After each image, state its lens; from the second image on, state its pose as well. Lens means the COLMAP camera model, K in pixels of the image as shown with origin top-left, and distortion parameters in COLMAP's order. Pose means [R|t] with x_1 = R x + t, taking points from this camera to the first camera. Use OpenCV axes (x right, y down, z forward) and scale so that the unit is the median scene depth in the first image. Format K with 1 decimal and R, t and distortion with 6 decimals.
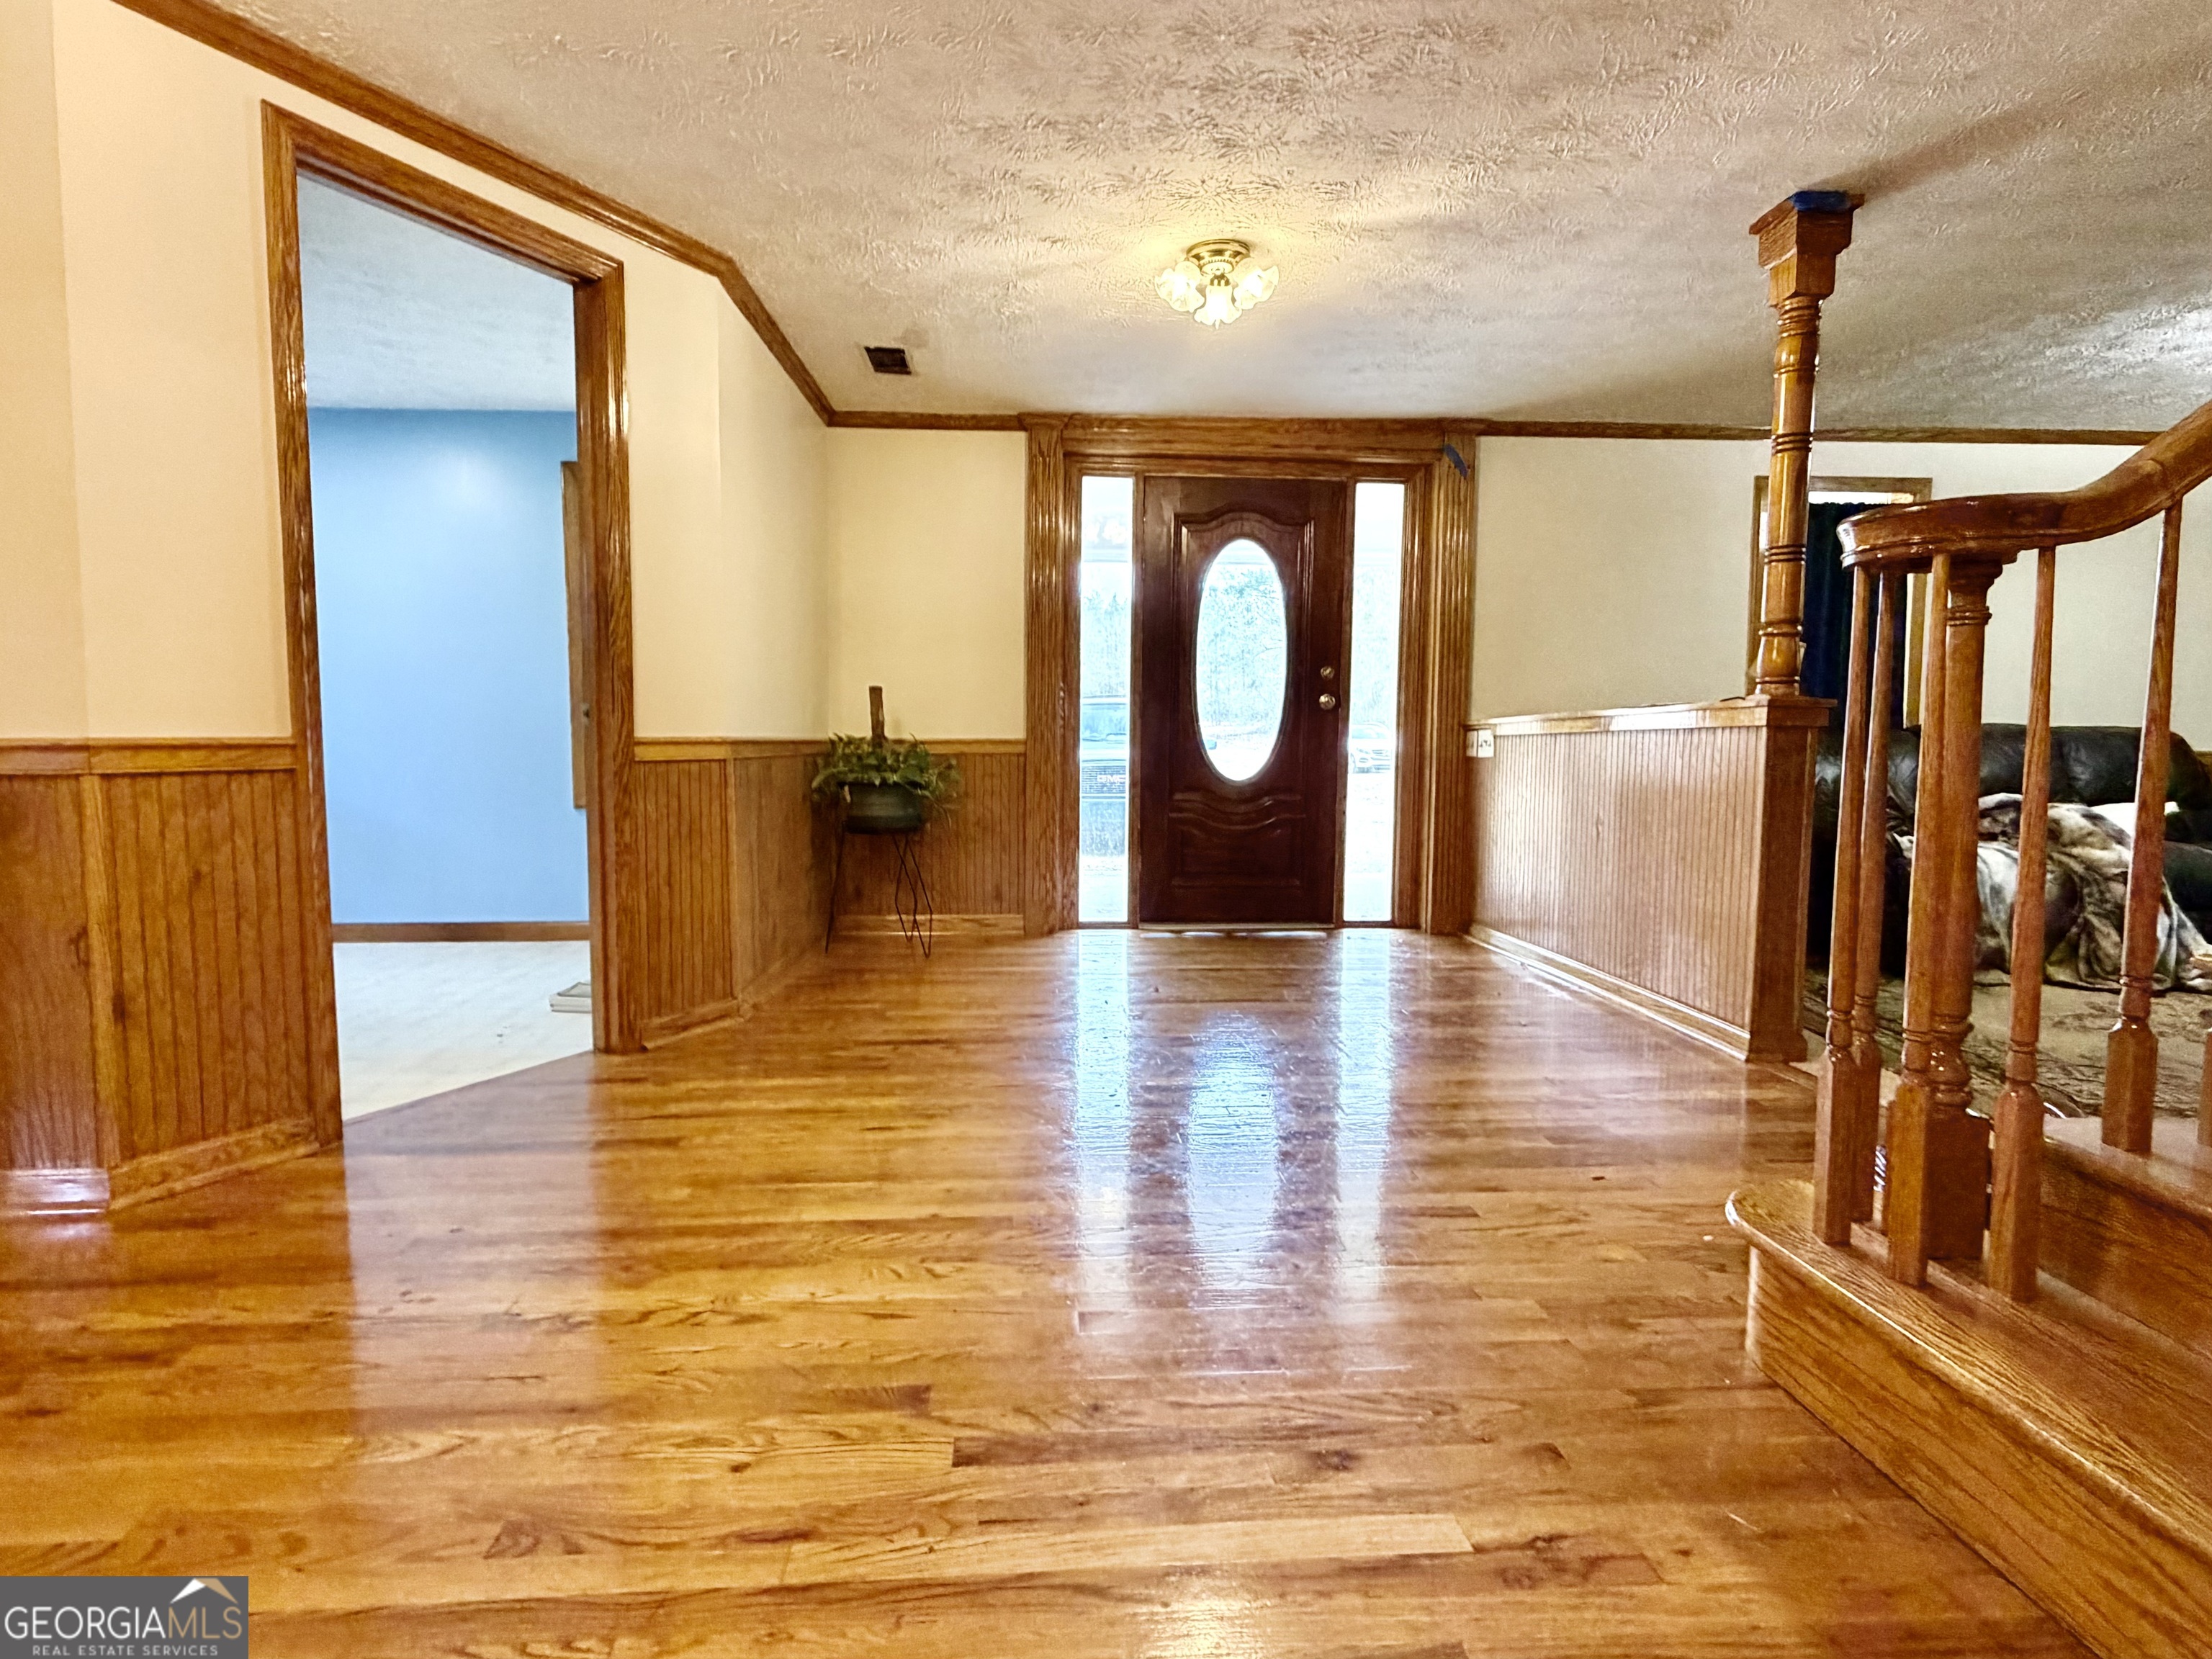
lens RADIAL K [[1129.6, 0, 1098.8], [0, 1129.6, 819.6], [0, 0, 1]] dist [0.000462, 0.000197]
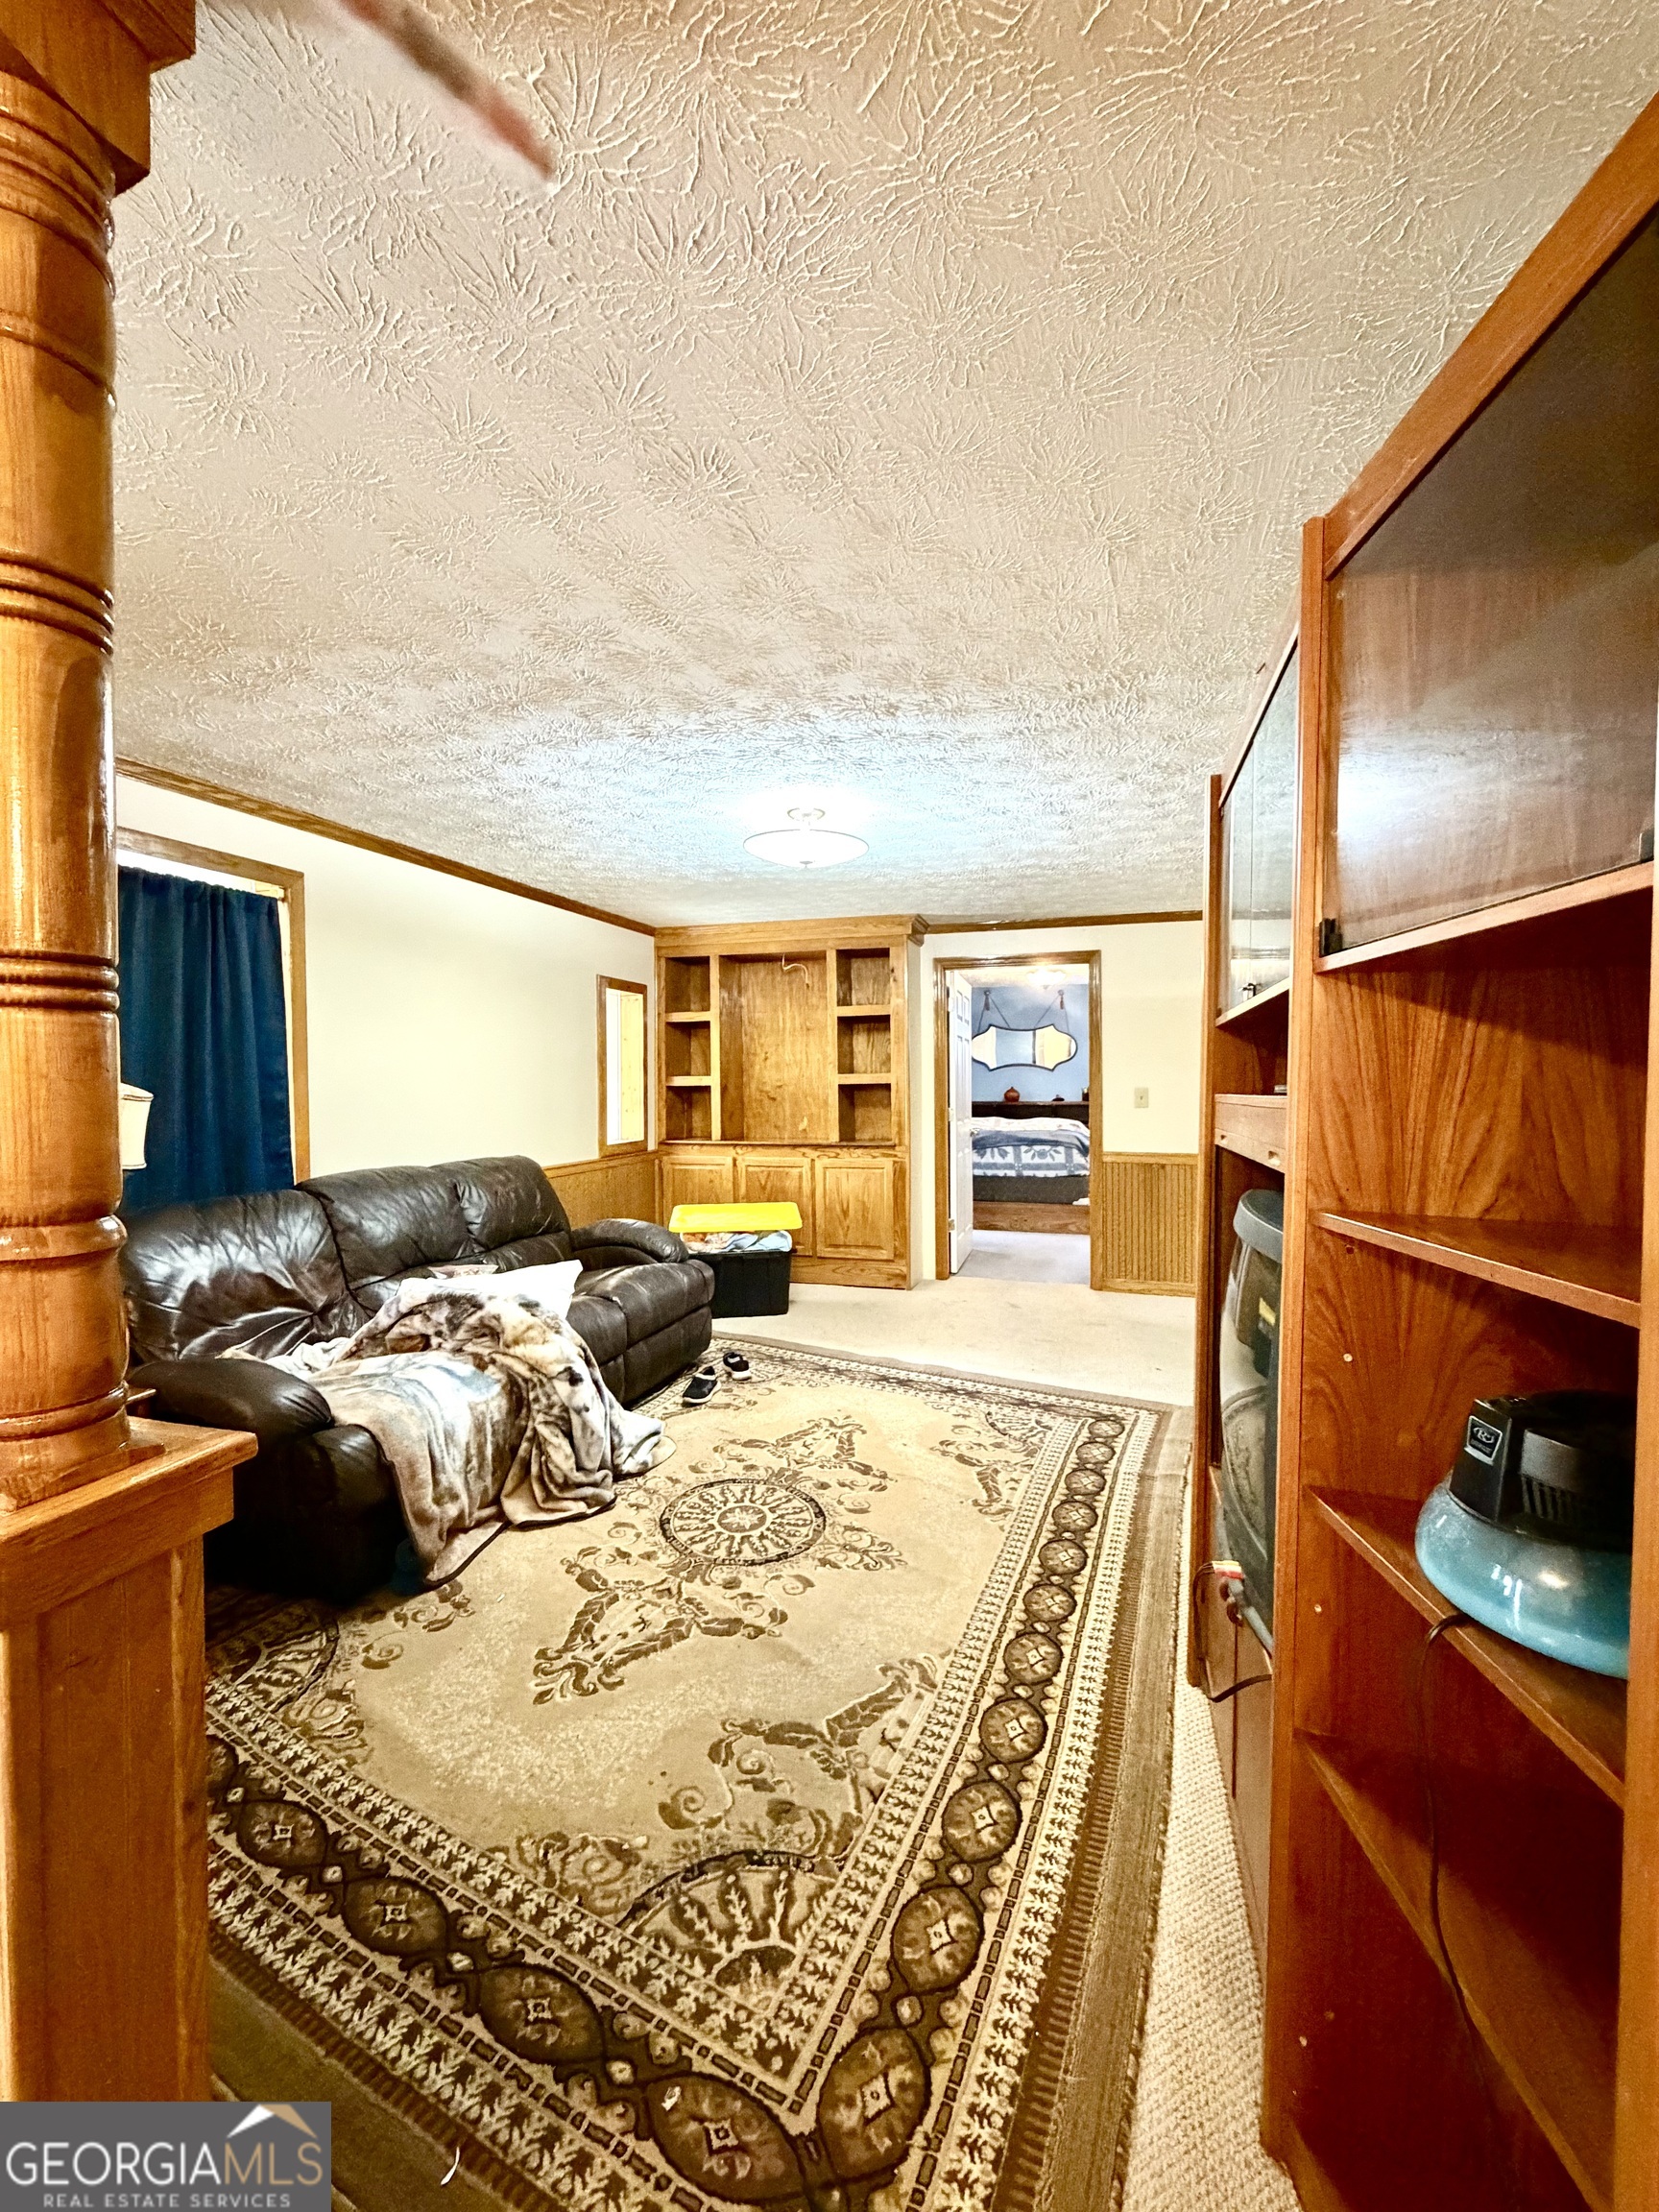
lens RADIAL K [[879.3, 0, 827.1], [0, 879.3, 1099.9], [0, 0, 1]] dist [-0.000222, -0.000047]
pose [[0.359411, -0.030032, 0.932696, 0.351627], [0.073521, 0.997286, 0.003781, -0.143785], [-0.930279, 0.067214, 0.360644, 0.549192]]
